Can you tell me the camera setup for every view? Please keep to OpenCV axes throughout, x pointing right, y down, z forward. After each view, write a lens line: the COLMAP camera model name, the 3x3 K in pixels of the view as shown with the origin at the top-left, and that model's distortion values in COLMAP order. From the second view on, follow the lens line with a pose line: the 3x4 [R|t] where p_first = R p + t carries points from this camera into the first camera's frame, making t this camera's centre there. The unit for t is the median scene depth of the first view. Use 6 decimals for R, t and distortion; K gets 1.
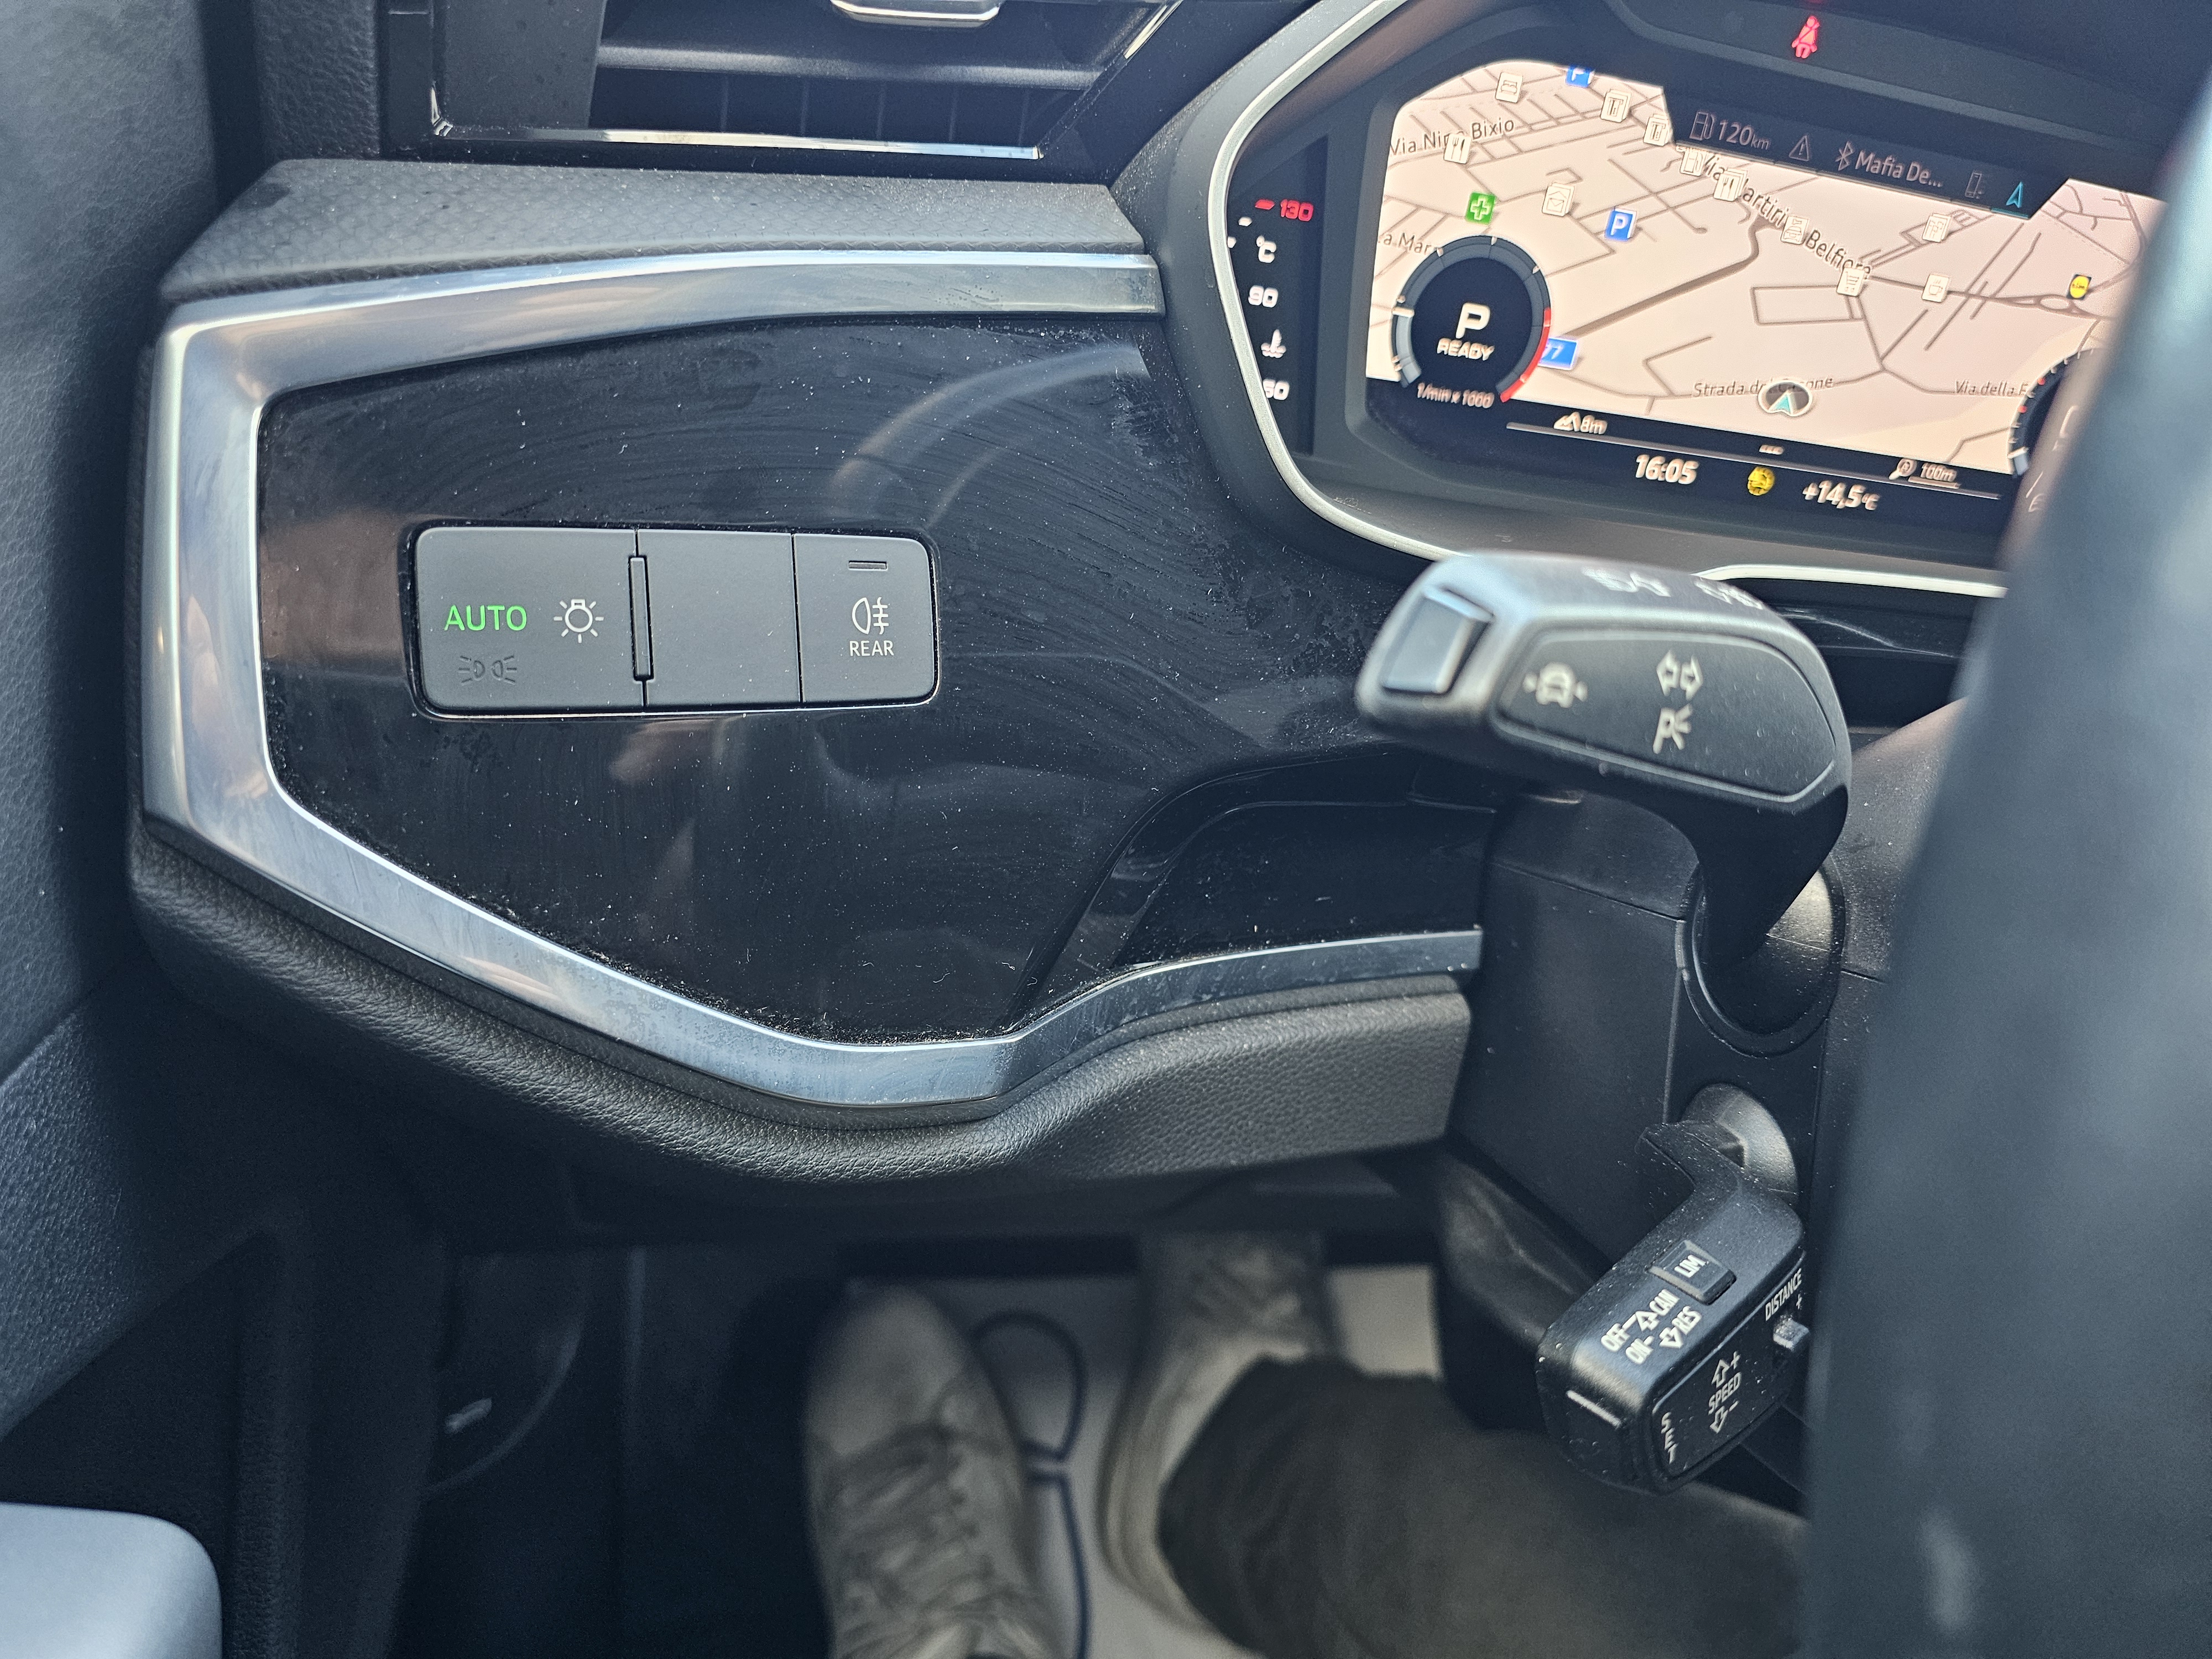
lens RADIAL K [[1484.9, 0, 1117.1], [0, 1484.9, 819.7], [0, 0, 1]] dist [0.054909, -0.055052]
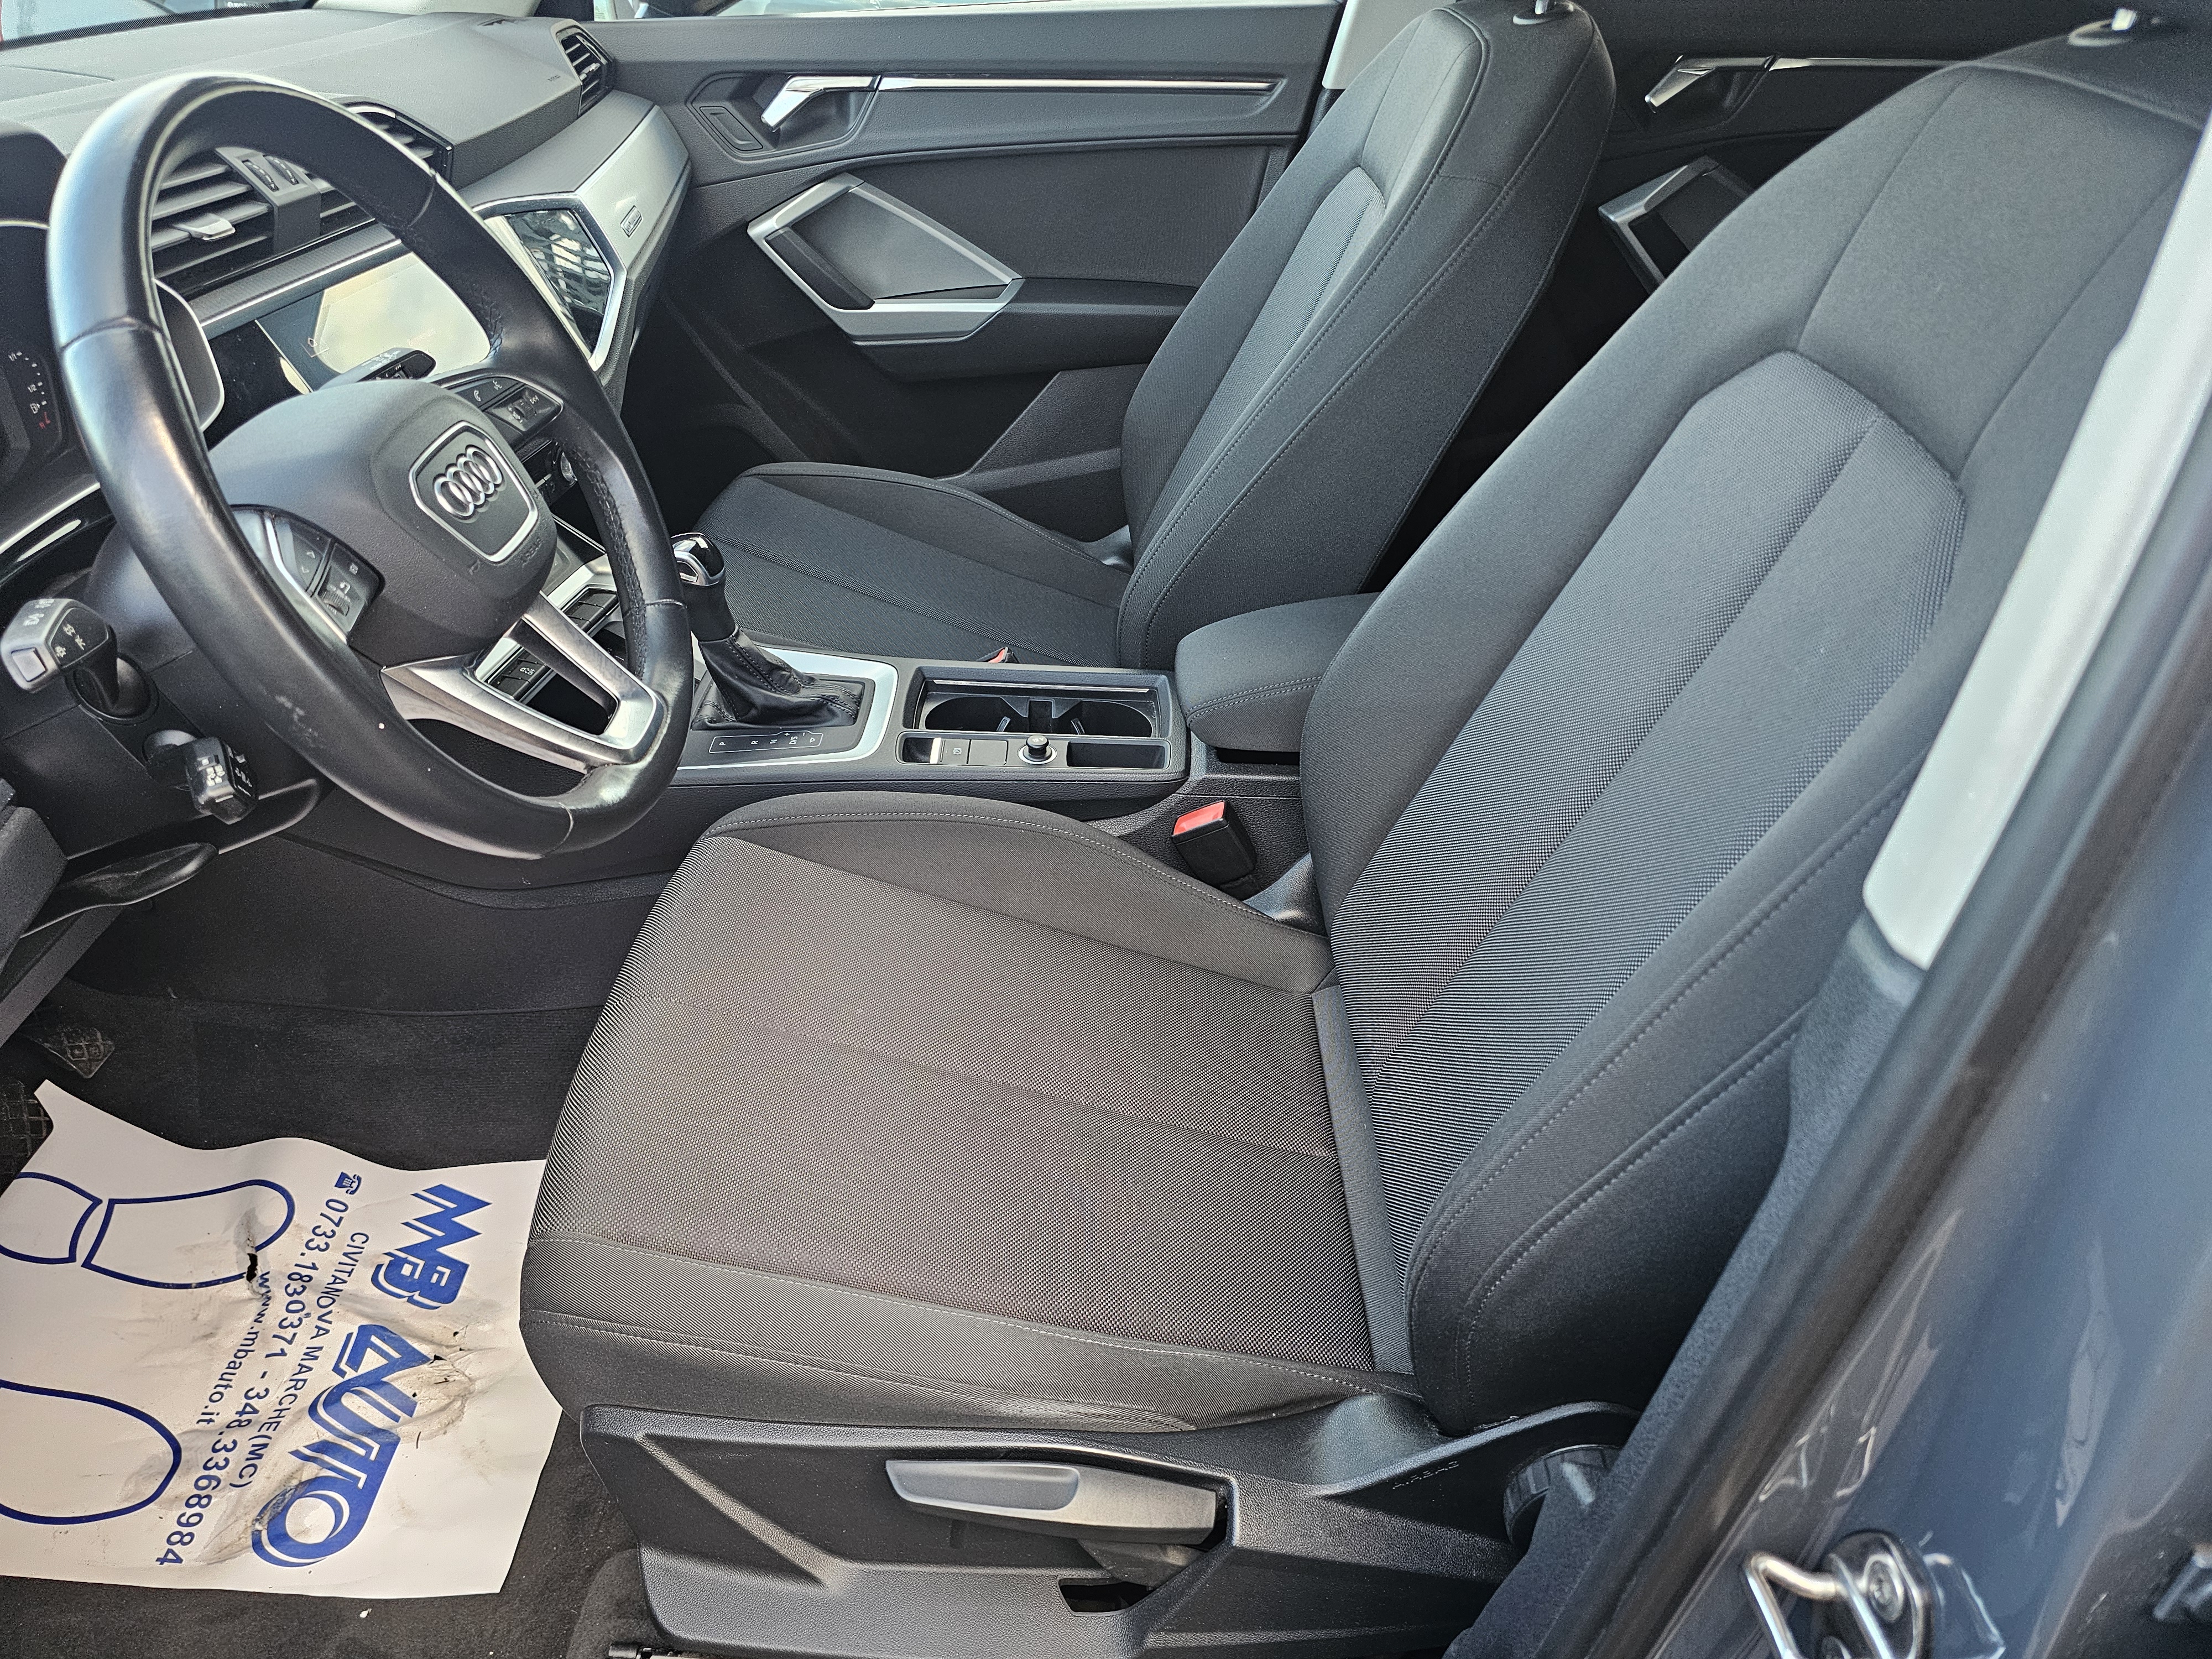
lens RADIAL K [[1484.9, 0, 1117.1], [0, 1484.9, 819.7], [0, 0, 1]] dist [0.054909, -0.055052]
pose [[0.181096, -0.685662, 0.705033, -1.505175], [0.509722, 0.678523, 0.528952, -0.311270], [-0.841064, 0.263580, 0.472374, -1.999981]]
